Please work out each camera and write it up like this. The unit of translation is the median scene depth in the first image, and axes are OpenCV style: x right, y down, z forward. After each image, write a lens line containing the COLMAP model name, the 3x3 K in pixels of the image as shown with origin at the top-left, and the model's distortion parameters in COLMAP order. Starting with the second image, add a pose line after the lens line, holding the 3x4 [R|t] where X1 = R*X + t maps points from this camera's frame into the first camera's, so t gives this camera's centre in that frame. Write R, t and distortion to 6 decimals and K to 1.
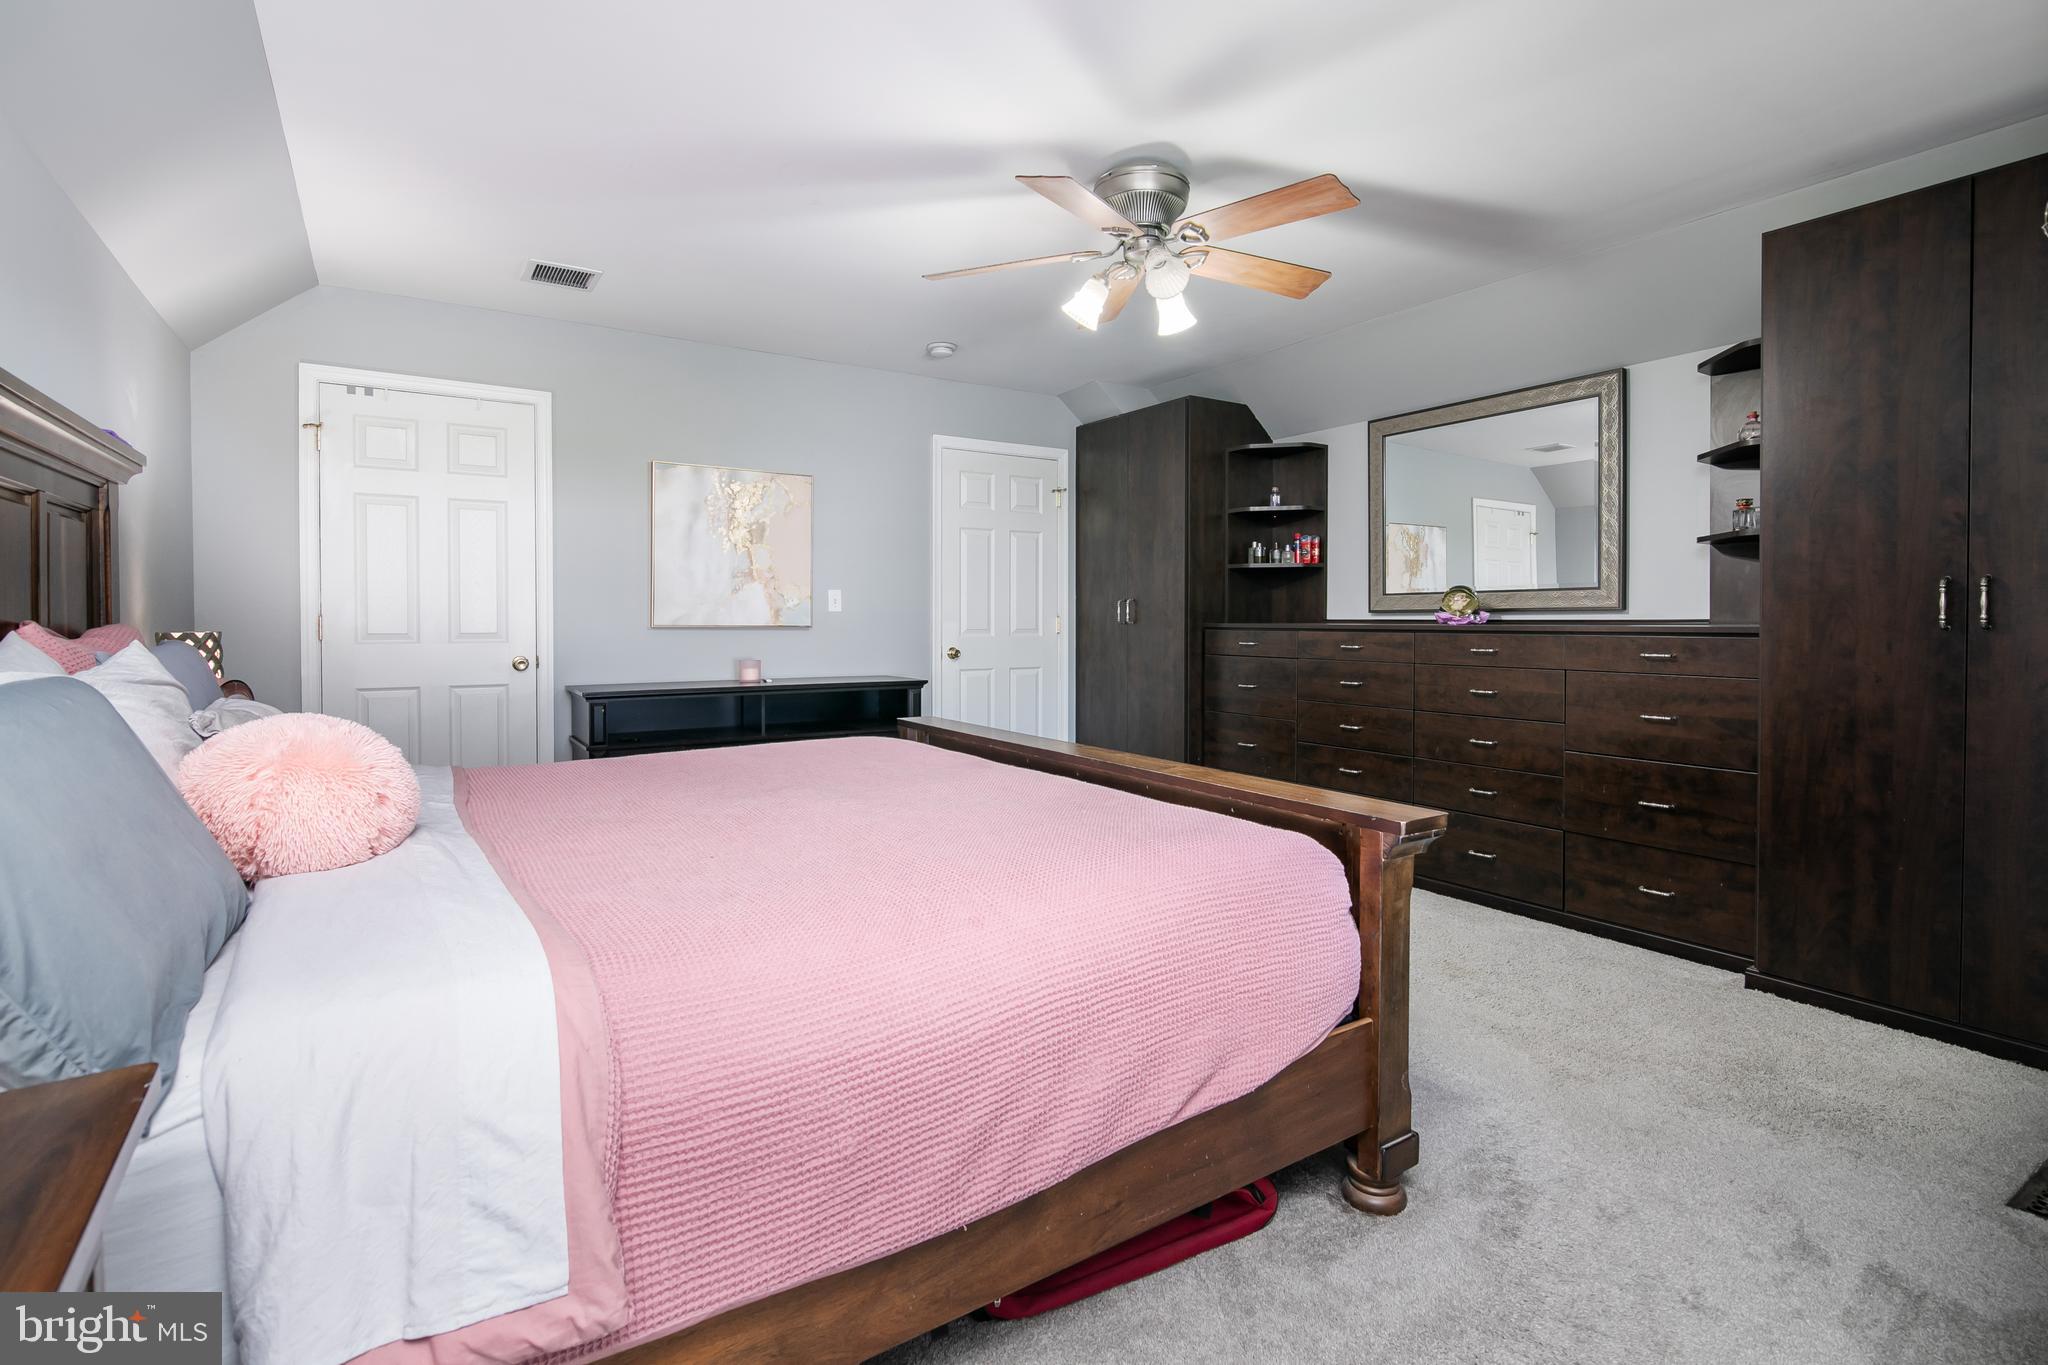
lens RADIAL K [[973.5, 0, 1031.0], [0, 973.5, 600.5], [0, 0, 1]] dist [-0.000229, 0.000029]
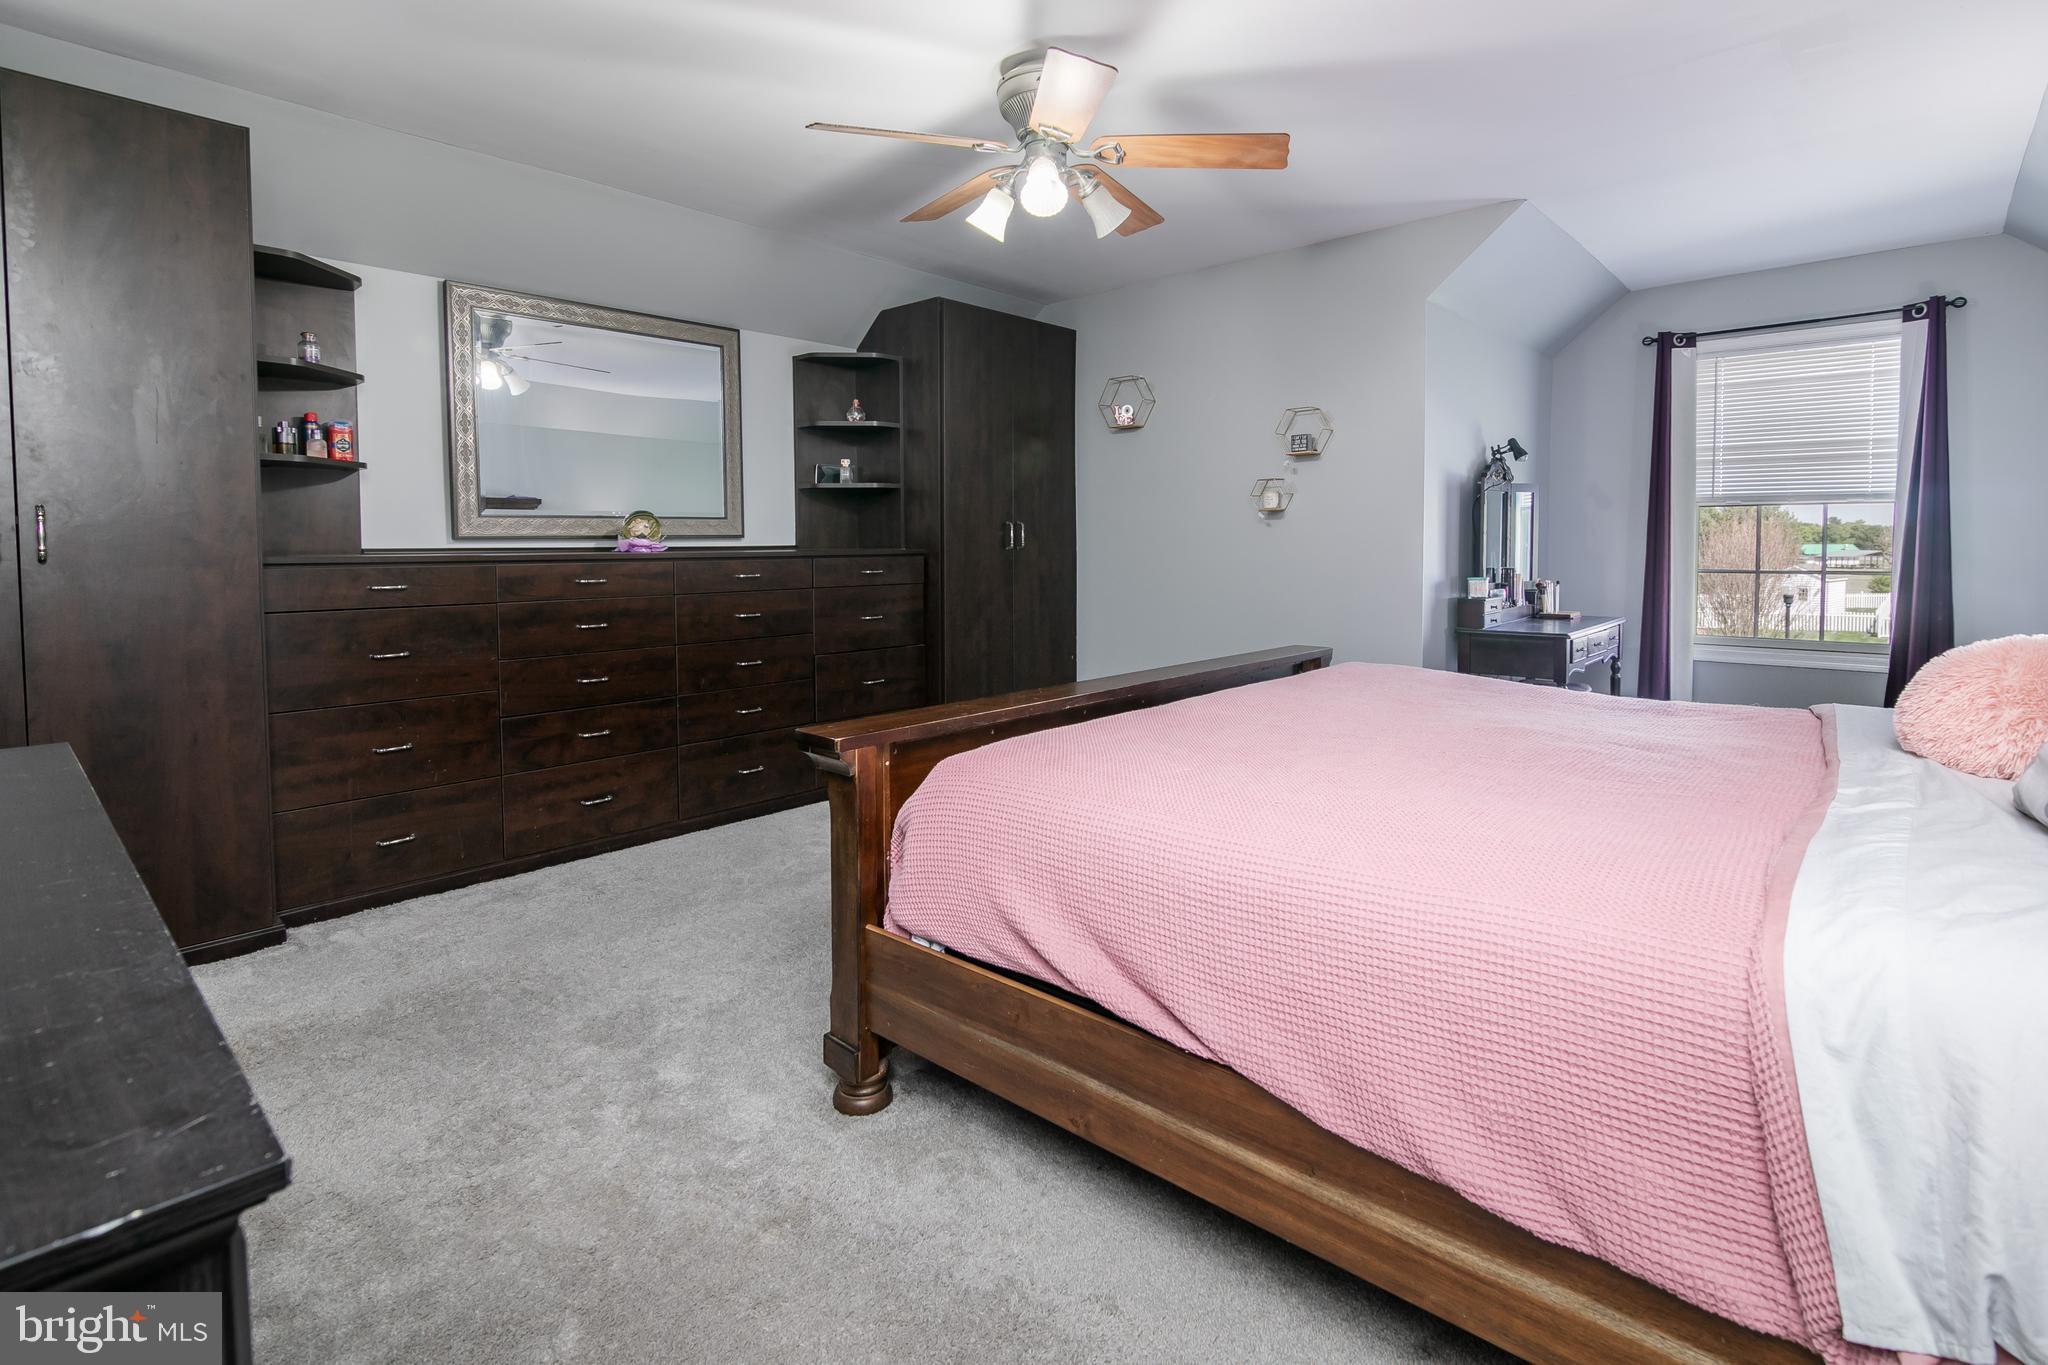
lens RADIAL K [[973.5, 0, 1031.0], [0, 973.5, 600.5], [0, 0, 1]] dist [-0.000229, 0.000029]
pose [[-0.261122, -0.054519, 0.963765, -0.563081], [-0.011719, 0.998509, 0.053309, 0.017376], [-0.965235, 0.002626, -0.261371, 0.895892]]
